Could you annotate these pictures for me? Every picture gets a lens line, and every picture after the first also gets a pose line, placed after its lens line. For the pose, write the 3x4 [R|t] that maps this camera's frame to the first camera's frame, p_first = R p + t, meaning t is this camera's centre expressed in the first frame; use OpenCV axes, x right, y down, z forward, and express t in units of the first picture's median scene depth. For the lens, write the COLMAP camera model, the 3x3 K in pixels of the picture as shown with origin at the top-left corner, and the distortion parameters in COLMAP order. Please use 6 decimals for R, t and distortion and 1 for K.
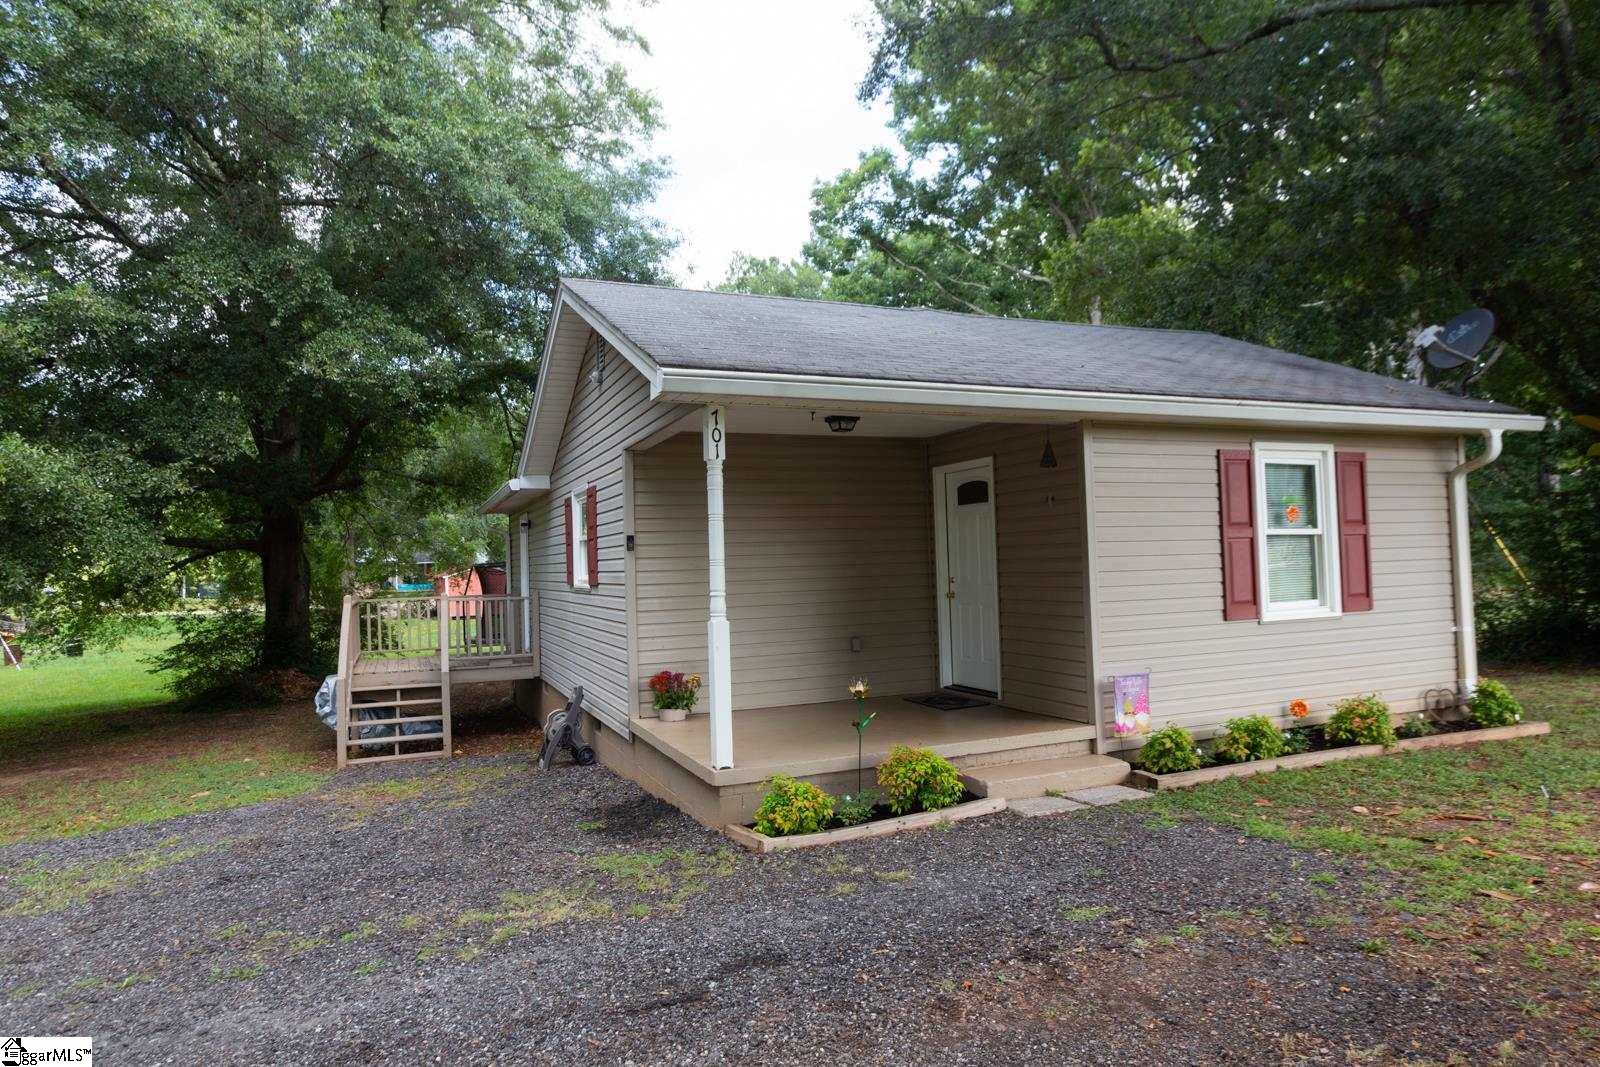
lens RADIAL K [[968.6, 0, 794.8], [0, 968.6, 539.3], [0, 0, 1]] dist [-0.026858, 0.027229]
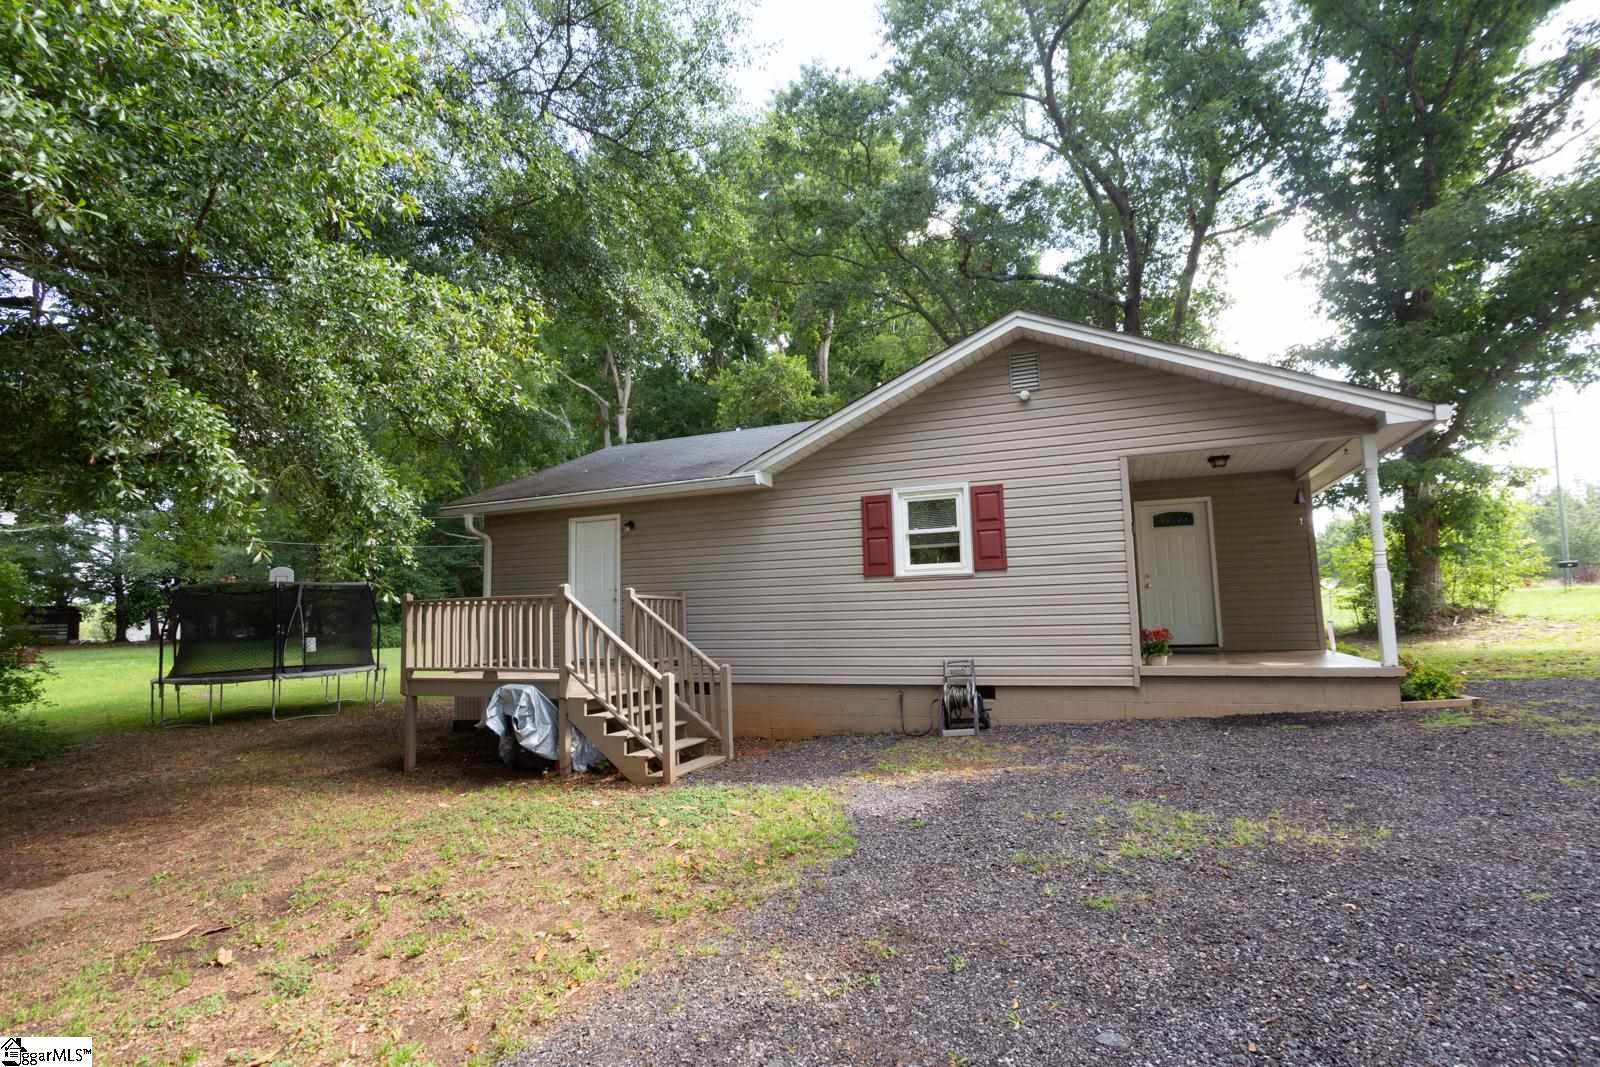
lens RADIAL K [[767.1, 0, 802.3], [0, 767.1, 542.9], [0, 0, 1]] dist [-0.045171, 0.026752]
pose [[0.717300, 0.079092, 0.692261, -1.121968], [-0.010342, 0.994636, -0.102922, 0.125544], [-0.696688, 0.066666, 0.714270, 0.547083]]
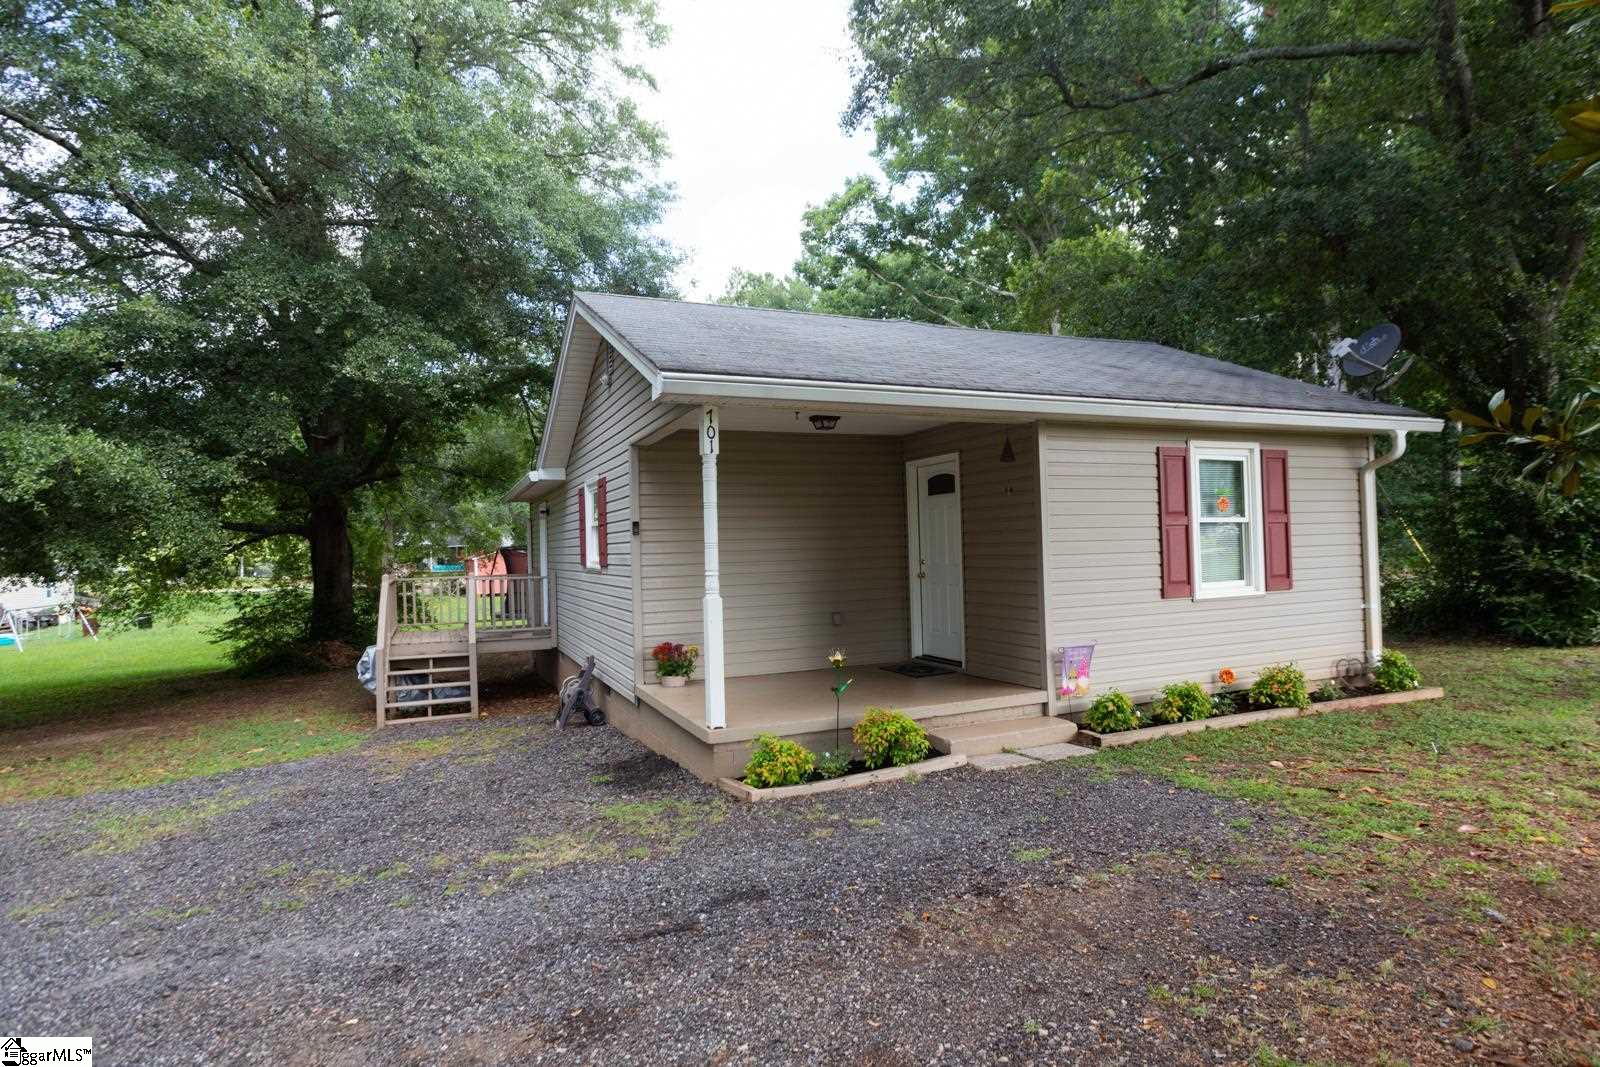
lens RADIAL K [[865.6, 0, 794.5], [0, 865.6, 539.5], [0, 0, 1]] dist [-0.039330, 0.027760]
pose [[0.999964, 0.002508, 0.008164, 0.005556], [-0.002635, 0.999875, 0.015570, 0.000539], [-0.008124, -0.015591, 0.999845, -0.003208]]
